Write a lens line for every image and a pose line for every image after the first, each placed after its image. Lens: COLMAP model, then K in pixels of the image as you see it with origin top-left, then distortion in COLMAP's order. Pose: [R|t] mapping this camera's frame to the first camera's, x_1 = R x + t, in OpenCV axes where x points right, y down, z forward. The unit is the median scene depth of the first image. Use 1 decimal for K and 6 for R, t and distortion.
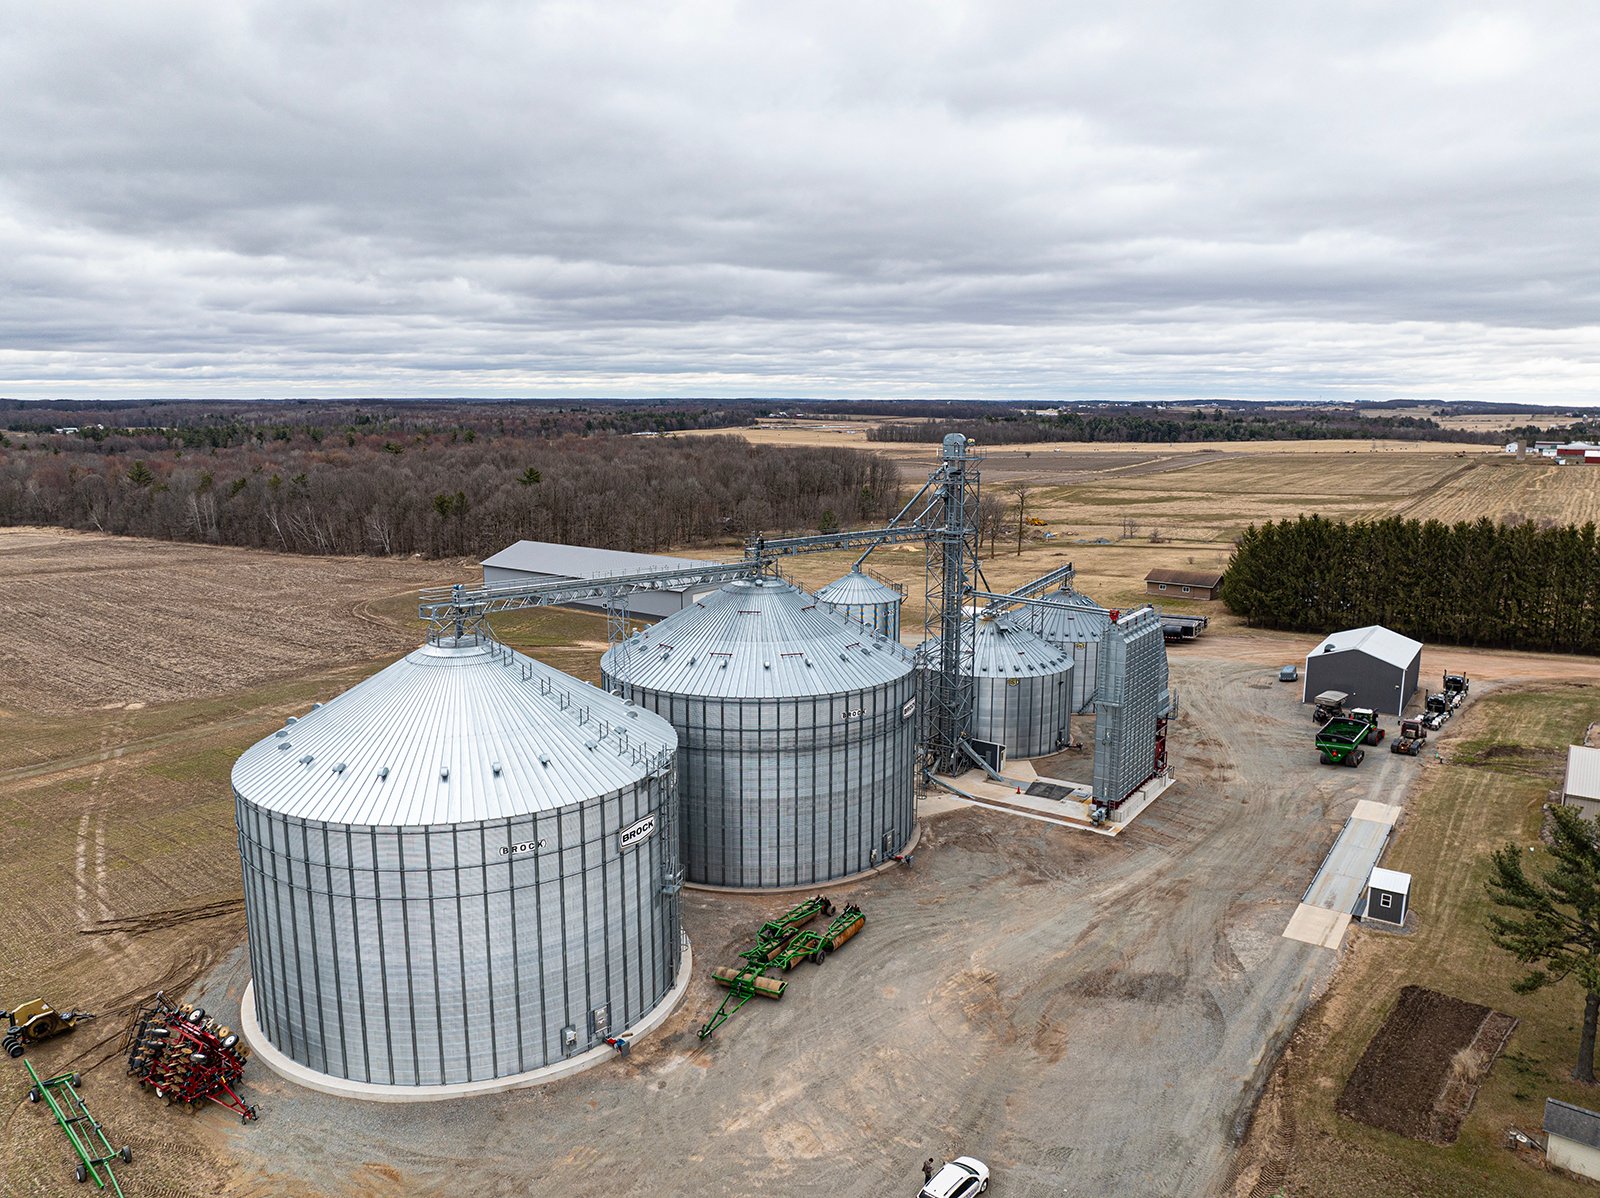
lens RADIAL K [[1140.8, 0, 800.0], [0, 1140.8, 599.0], [0, 0, 1]] dist [-0.063985, 0.033656]
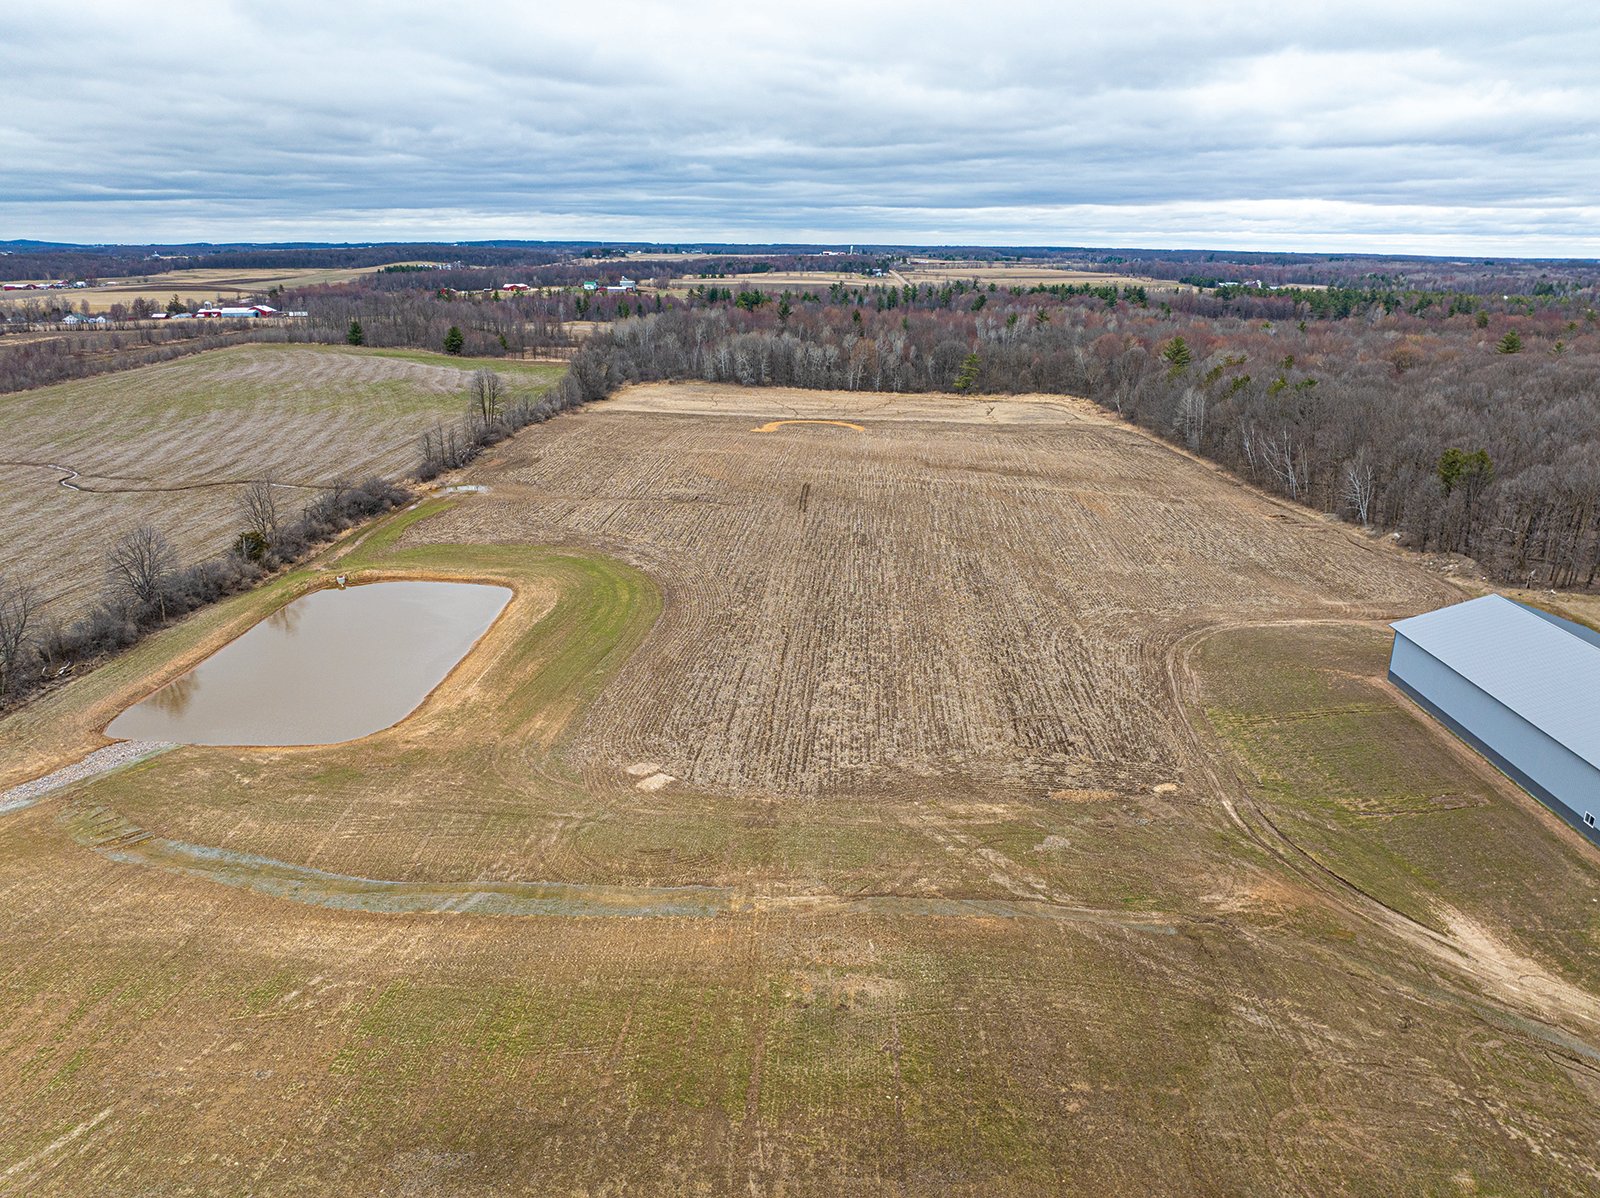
lens RADIAL K [[1140.8, 0, 800.0], [0, 1140.8, 599.0], [0, 0, 1]] dist [-0.063985, 0.033656]
pose [[0.574827, 0.244970, -0.780745, -0.014508], [-0.147037, 0.969528, 0.195947, -0.054894], [0.804956, 0.002163, 0.593331, 0.234655]]
